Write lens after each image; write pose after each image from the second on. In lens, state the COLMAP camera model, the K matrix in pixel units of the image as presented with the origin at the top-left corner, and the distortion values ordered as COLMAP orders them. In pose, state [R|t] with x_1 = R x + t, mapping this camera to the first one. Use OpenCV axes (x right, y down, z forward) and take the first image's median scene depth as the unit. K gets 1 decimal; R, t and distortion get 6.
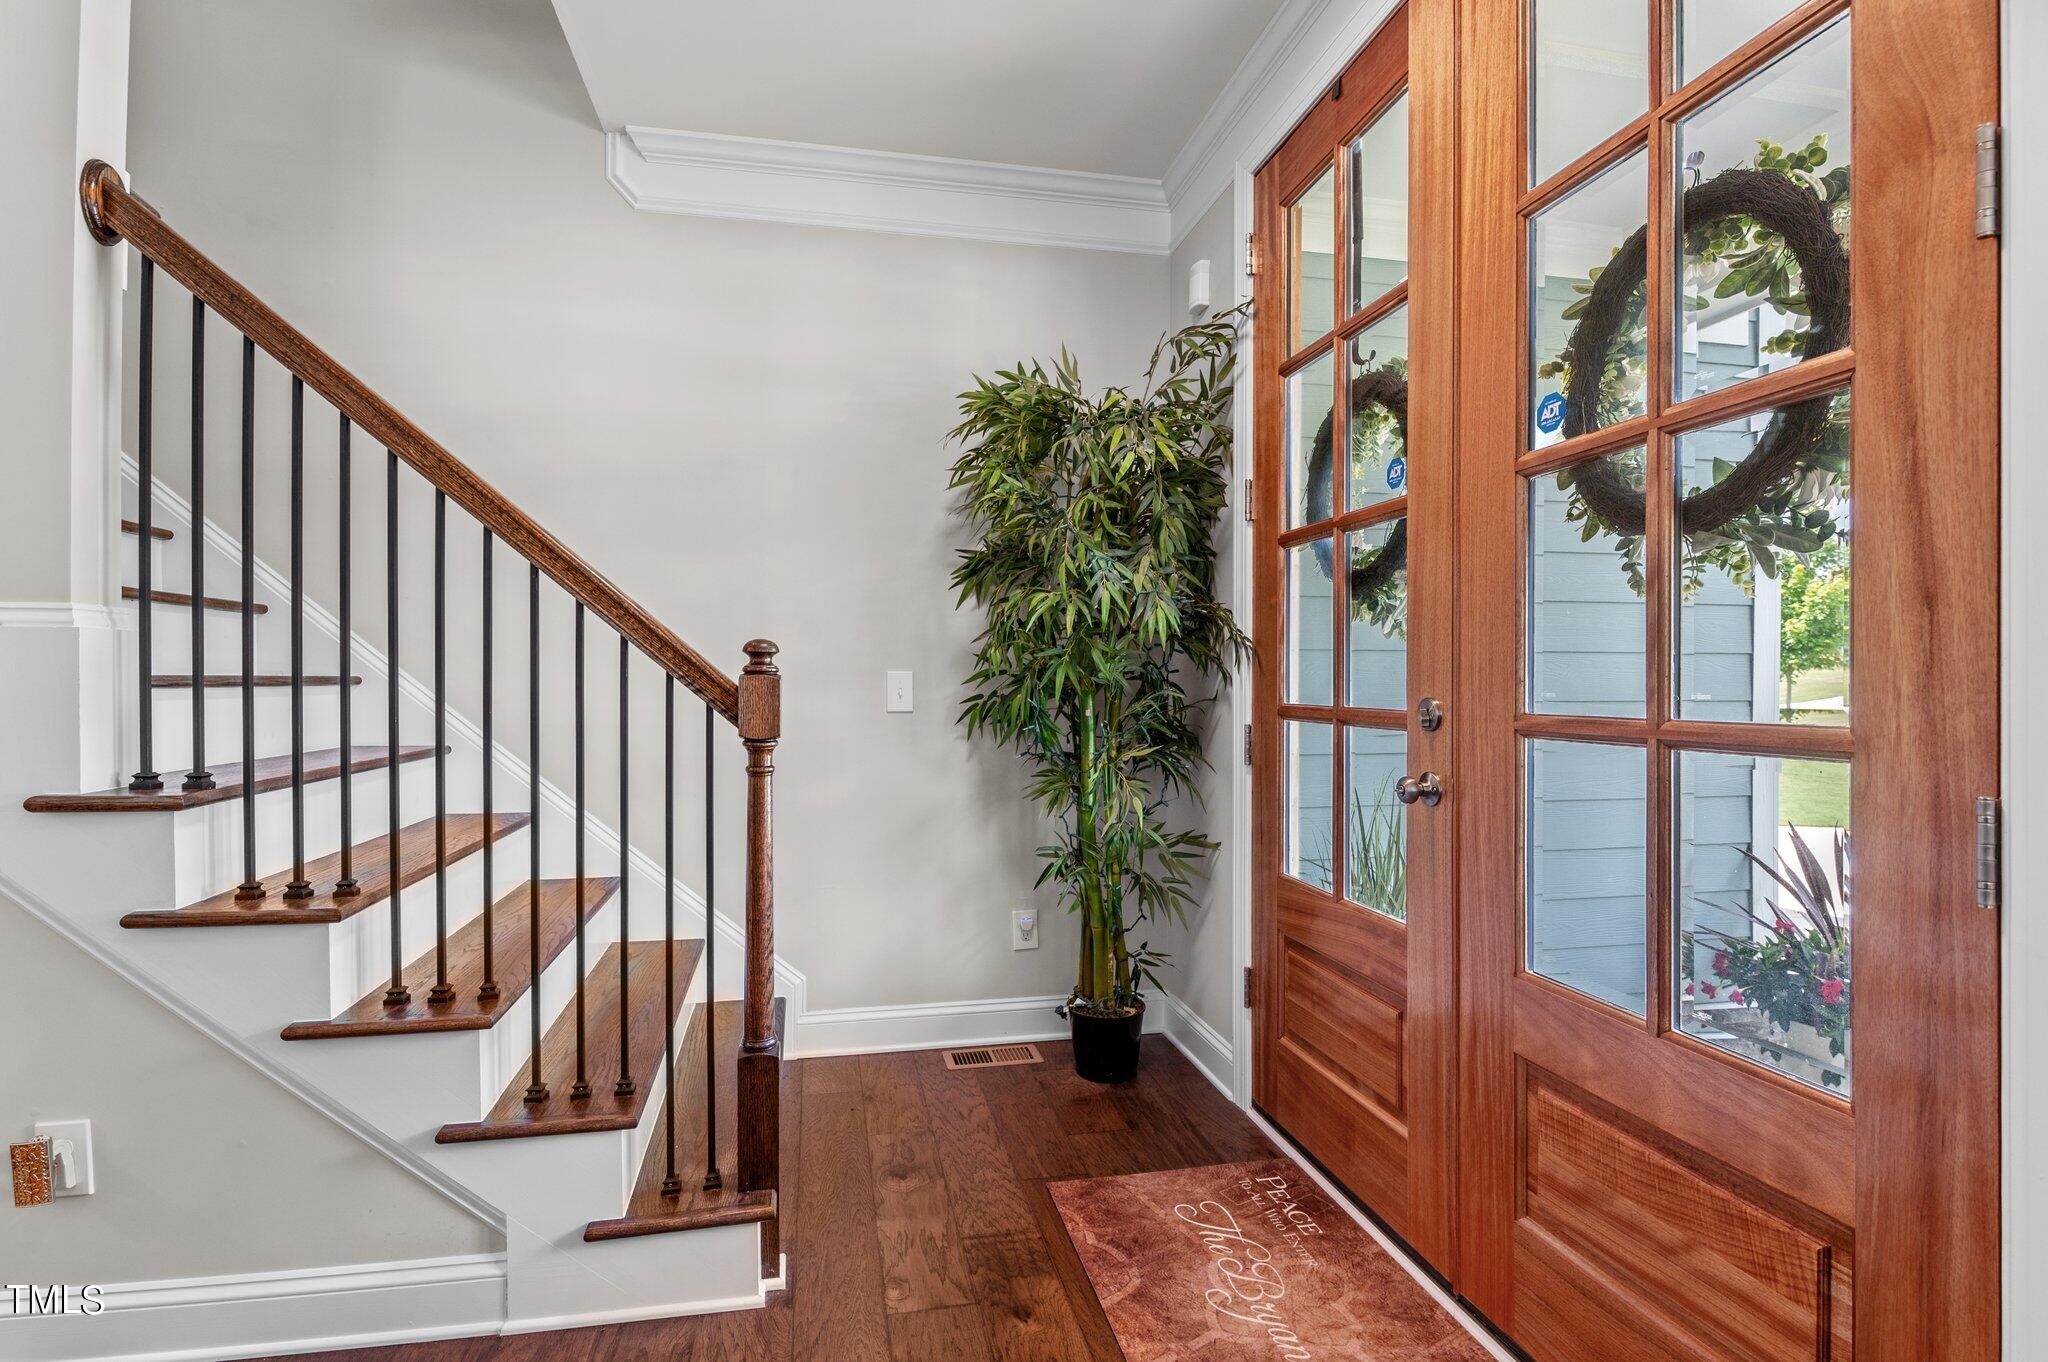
lens RADIAL K [[976.8, 0, 1016.7], [0, 976.8, 692.0], [0, 0, 1]] dist [-0.003877, -0.000861]
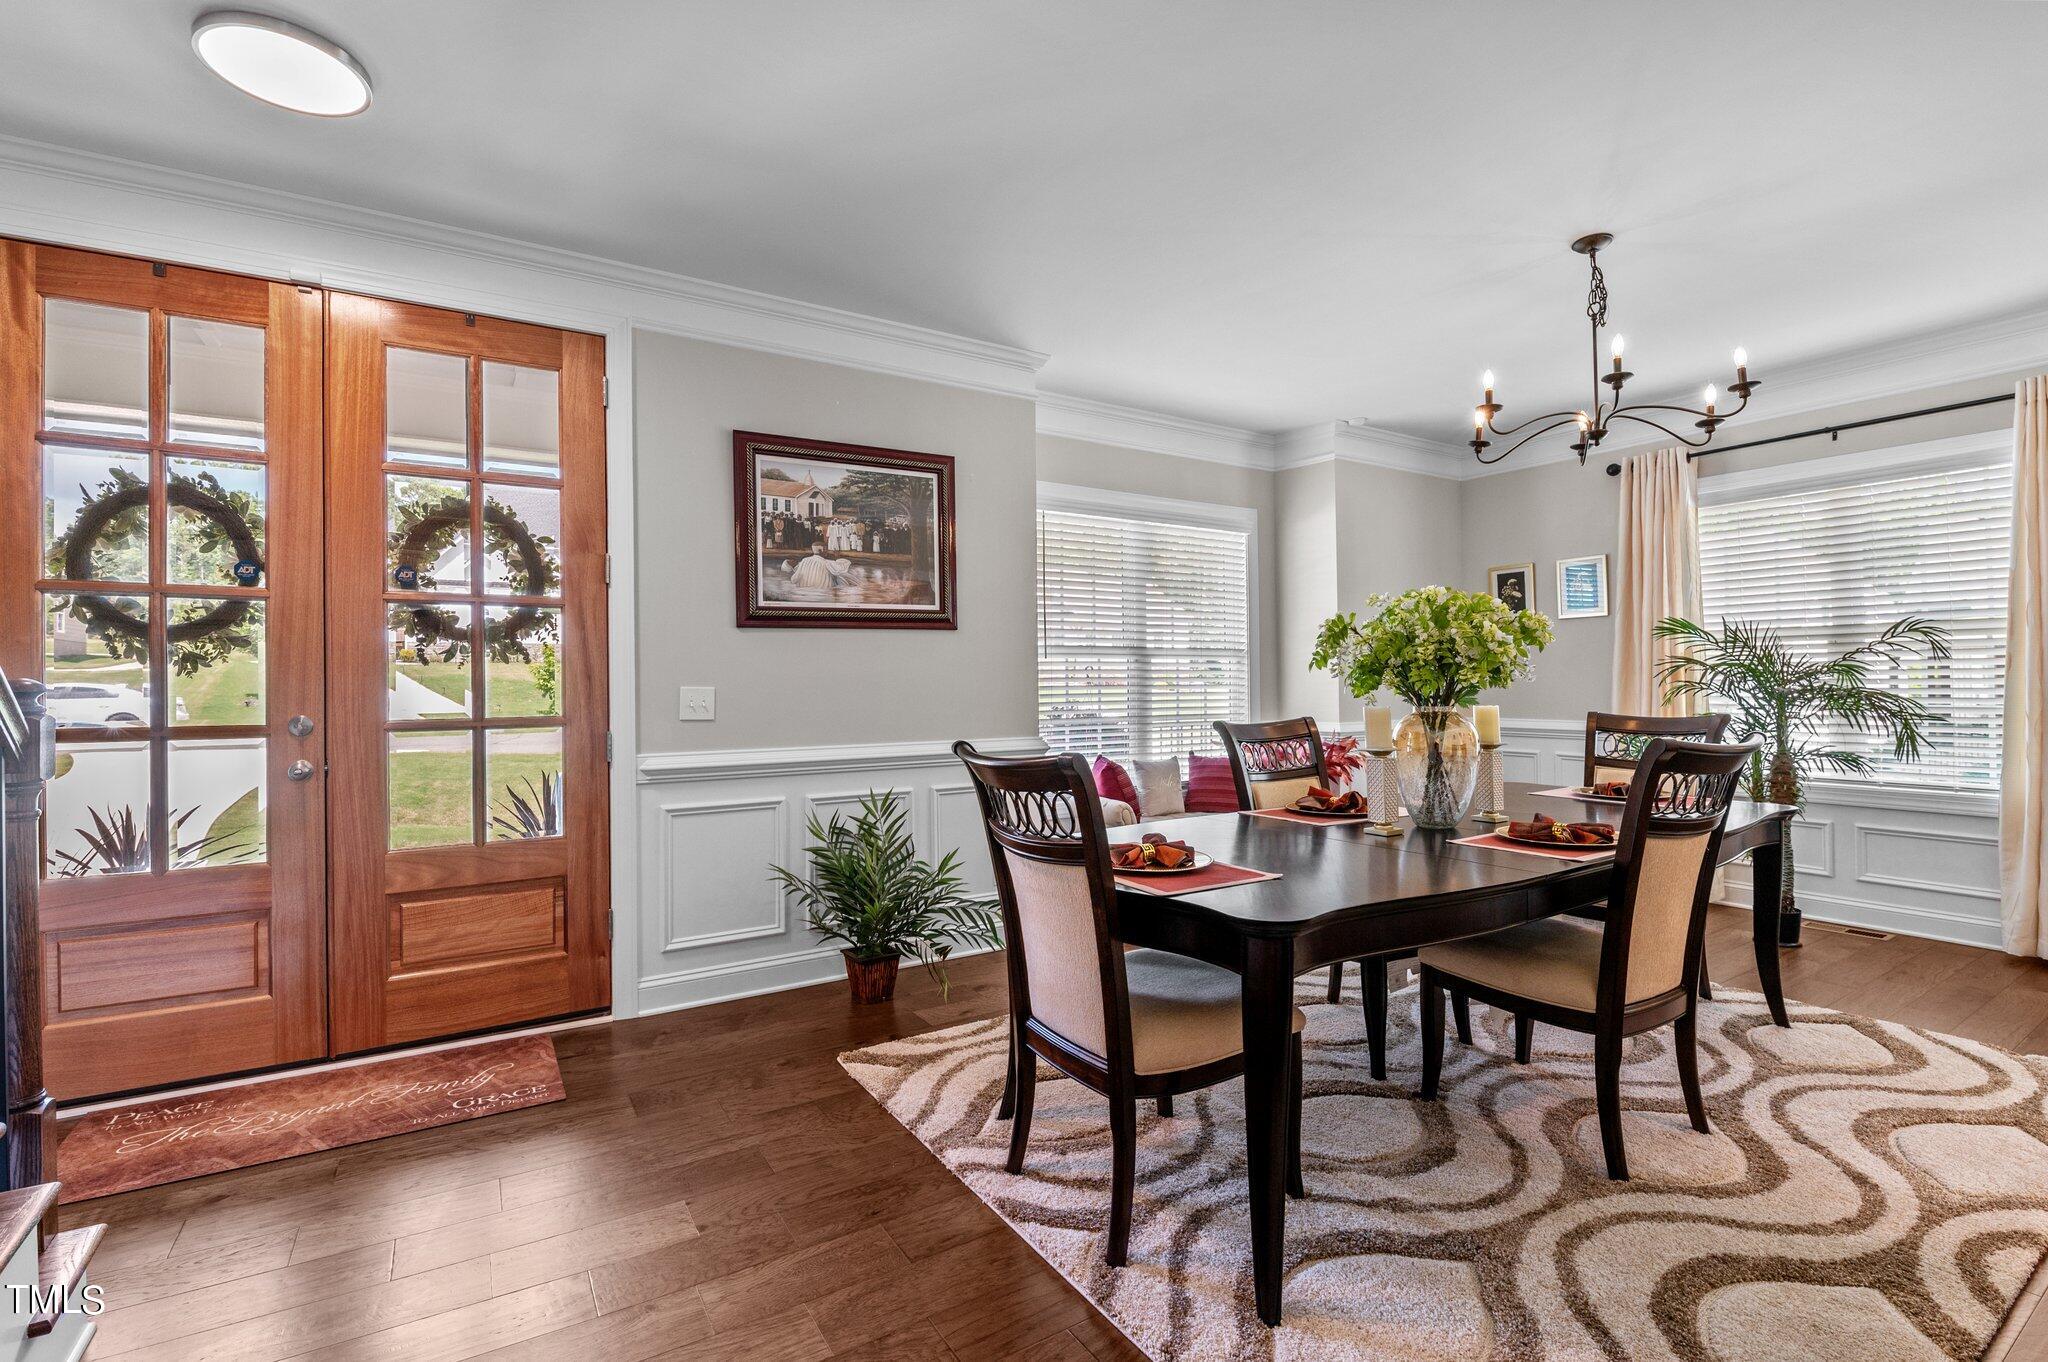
lens RADIAL K [[905.3, 0, 1006.9], [0, 905.3, 675.4], [0, 0, 1]] dist [-0.014947, -0.003271]
pose [[-0.348448, 0.006799, 0.937303, -1.448409], [0.017319, 0.999850, -0.000814, -0.041458], [-0.937168, 0.015950, -0.348513, 0.407549]]
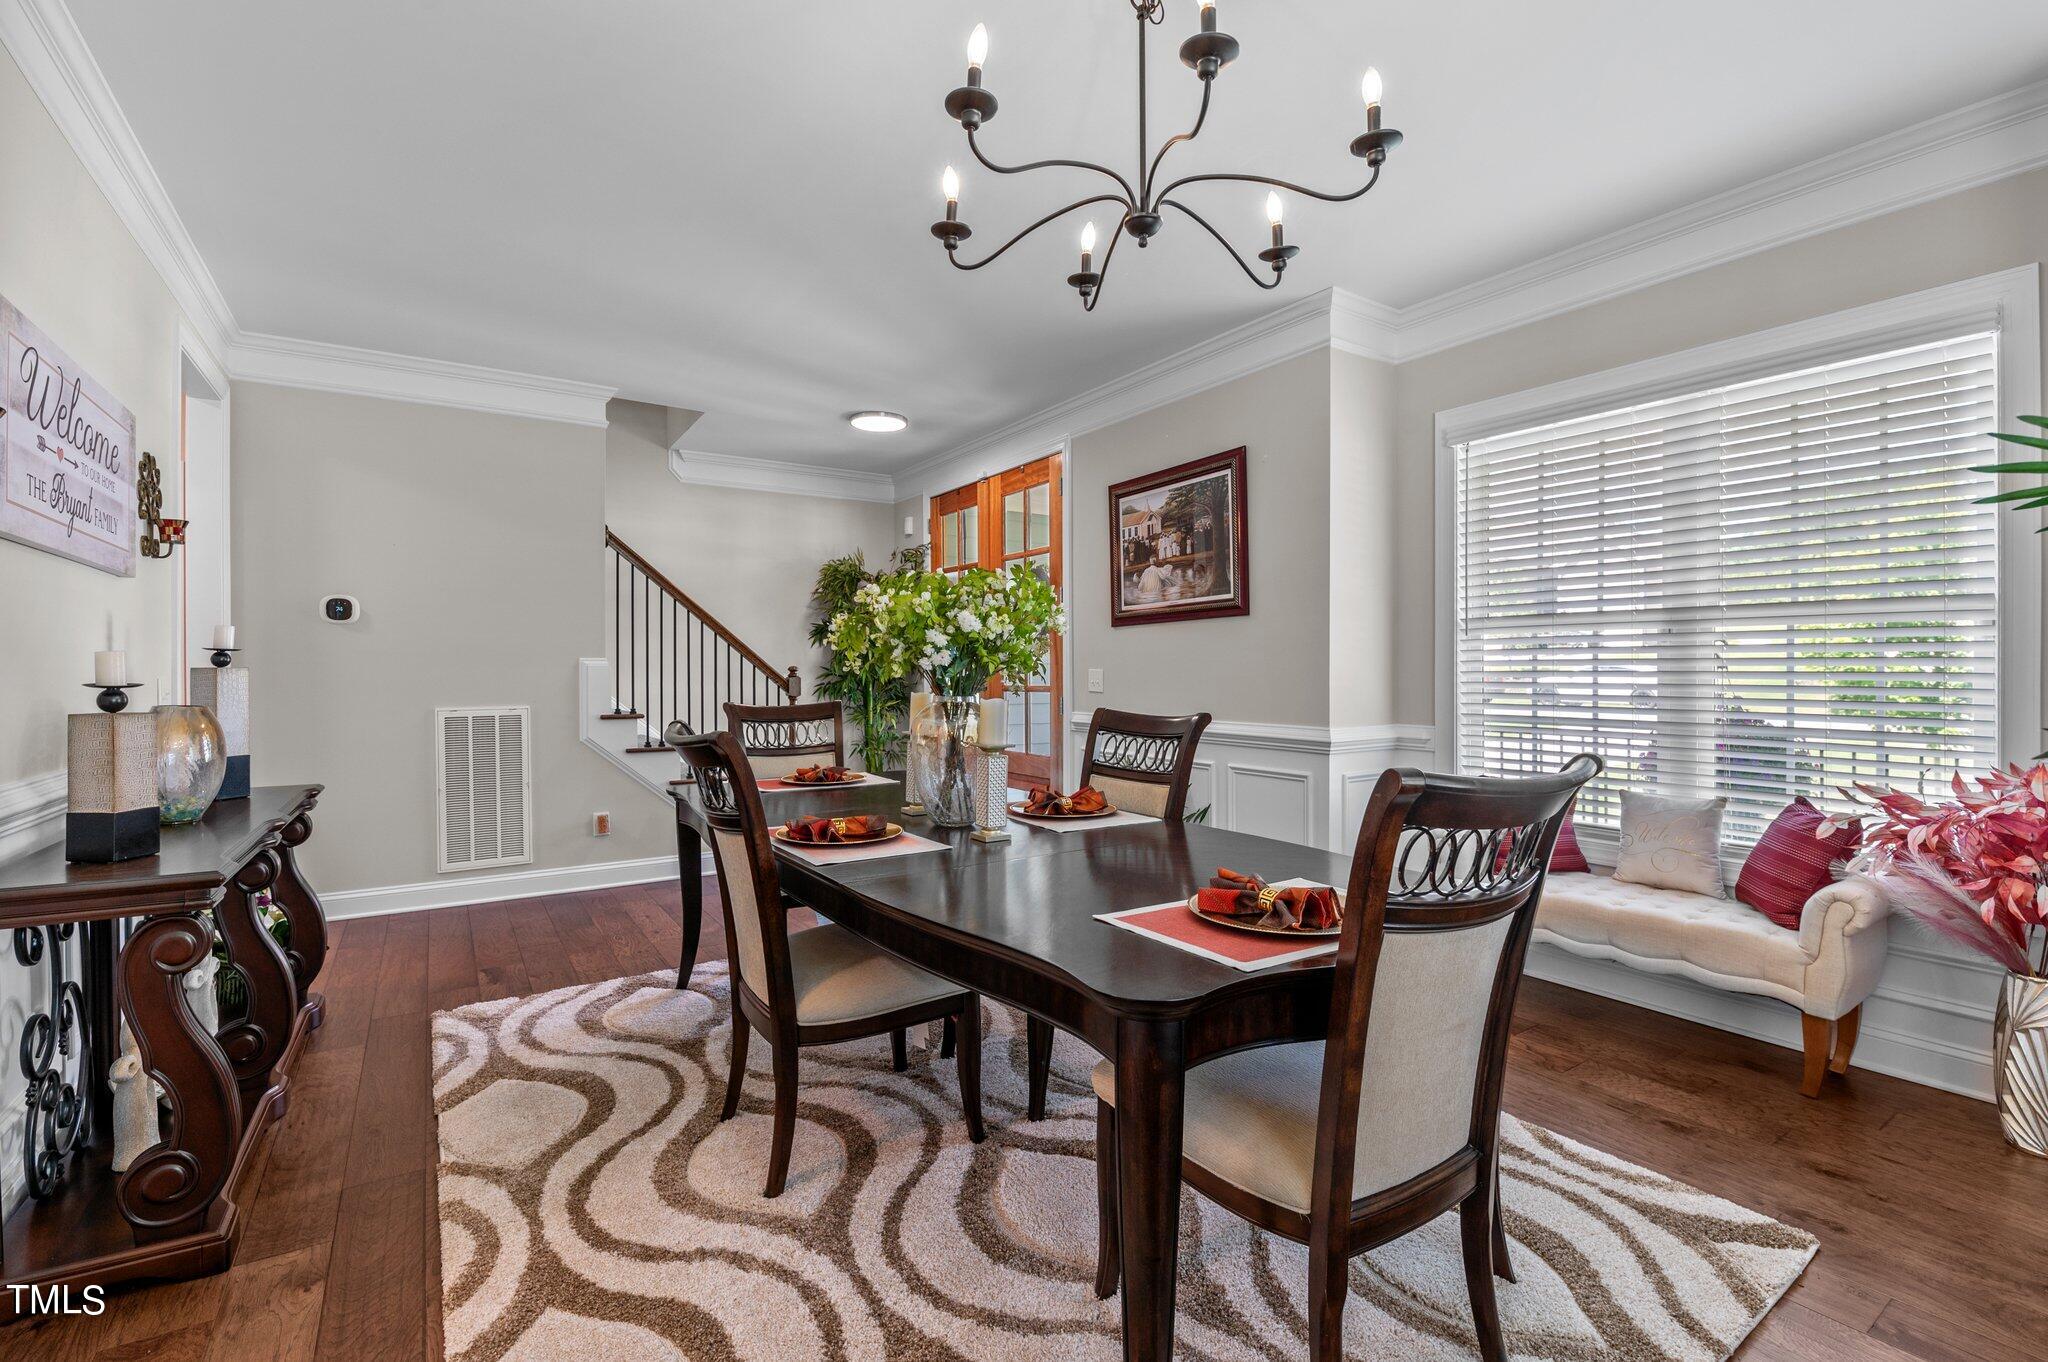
lens RADIAL K [[905.3, 0, 1018.6], [0, 905.3, 689.6], [0, 0, 1]] dist [-0.014947, -0.003271]
pose [[0.930036, -0.012799, 0.367247, -0.688035], [0.009177, 0.999891, 0.011605, -0.002619], [-0.367355, -0.007422, 0.930051, -2.163153]]
